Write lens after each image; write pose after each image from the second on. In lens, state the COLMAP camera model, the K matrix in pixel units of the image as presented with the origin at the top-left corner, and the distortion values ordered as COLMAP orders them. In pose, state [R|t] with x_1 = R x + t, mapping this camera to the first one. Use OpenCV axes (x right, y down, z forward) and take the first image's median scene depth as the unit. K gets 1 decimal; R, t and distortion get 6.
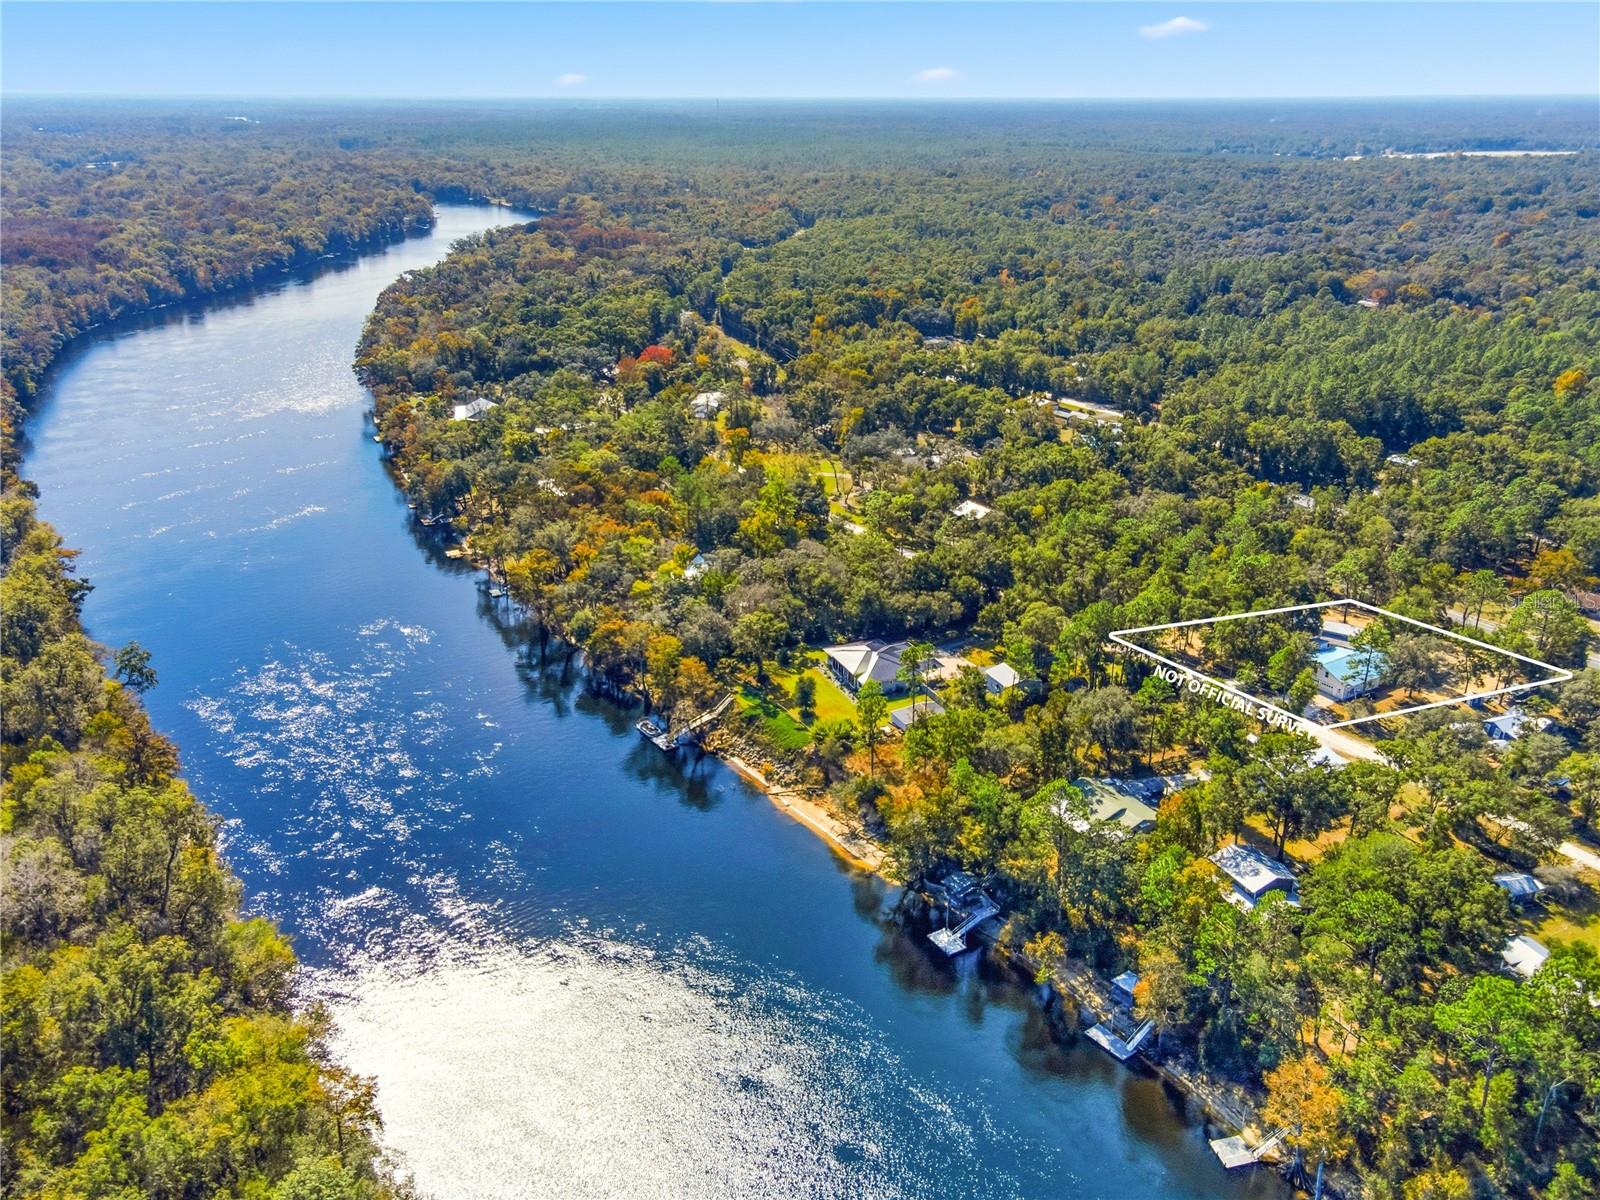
lens RADIAL K [[1282.6, 0, 800.0], [0, 1282.6, 600.0], [0, 0, 1]] dist [-0.004919, 0.100731]
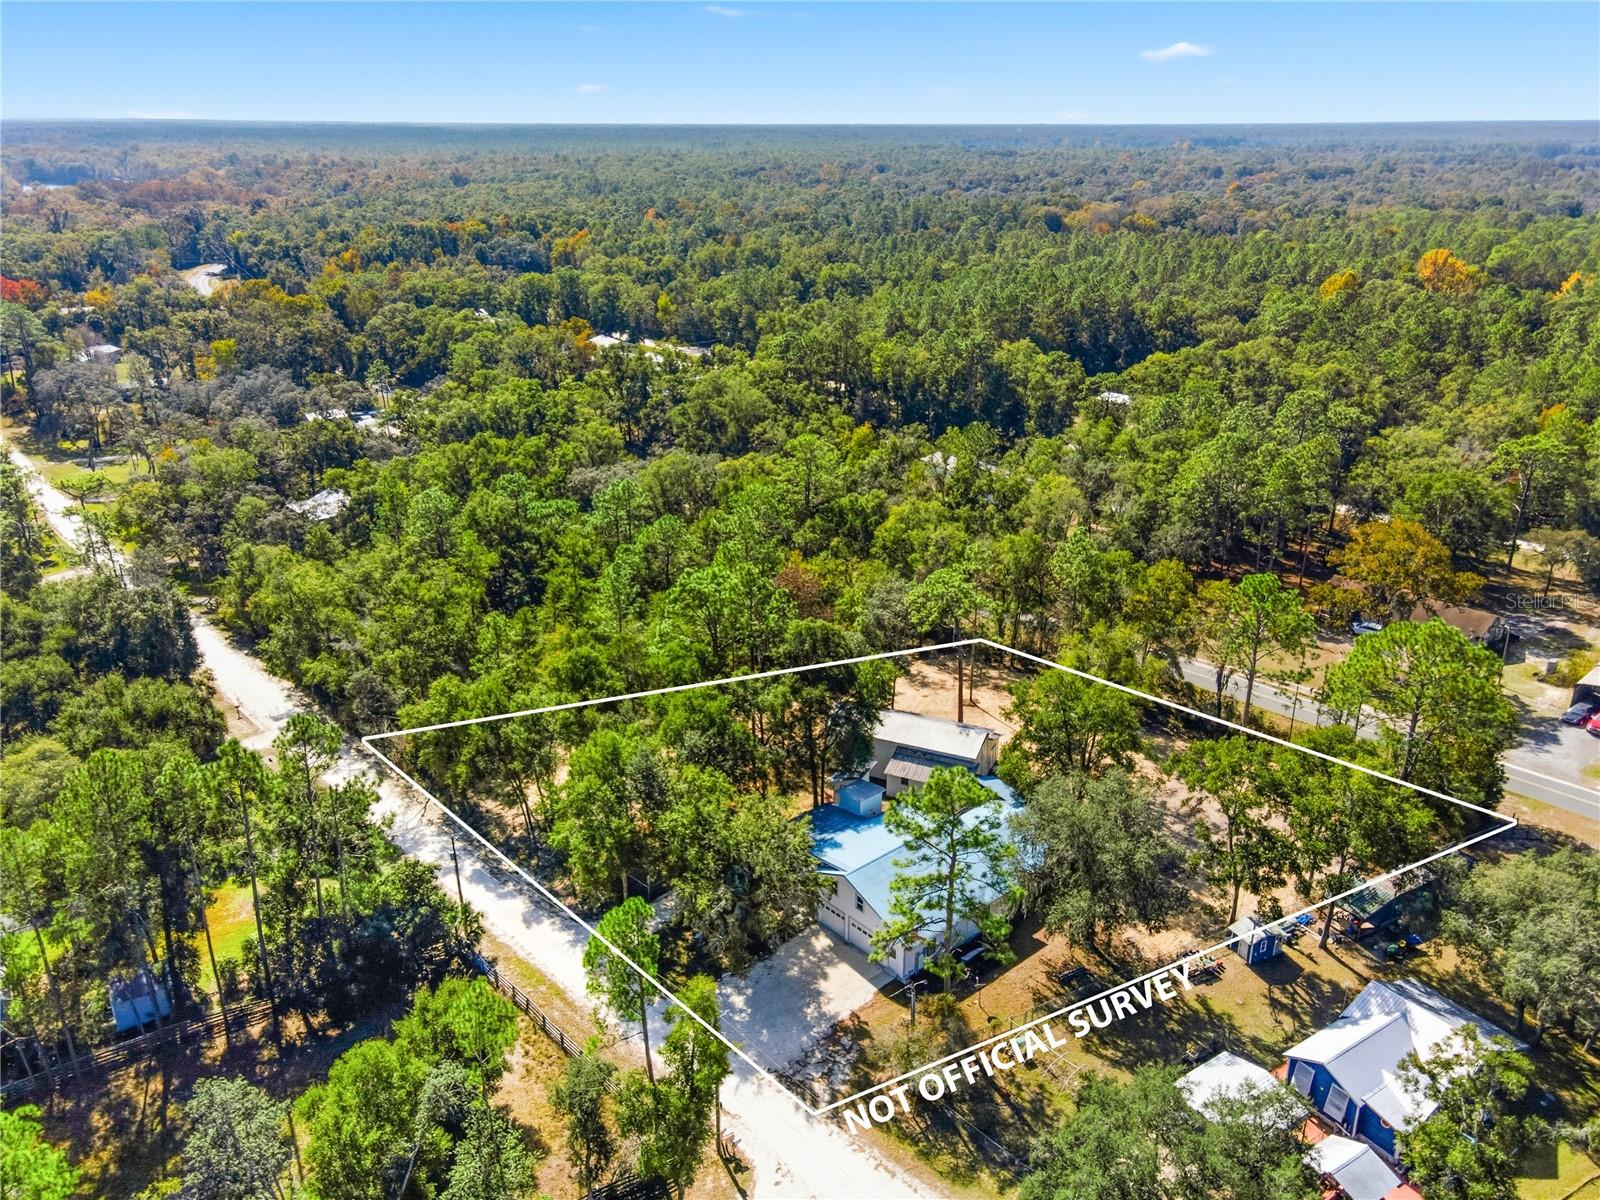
lens RADIAL K [[1261.9, 0, 800.3], [0, 1261.9, 619.8], [0, 0, 1]] dist [0.031748, 0.008242]
pose [[0.986364, -0.062497, 0.152253, 0.256806], [0.062126, 0.998042, 0.007199, -0.016042], [-0.152405, 0.002358, 0.988315, 0.493408]]
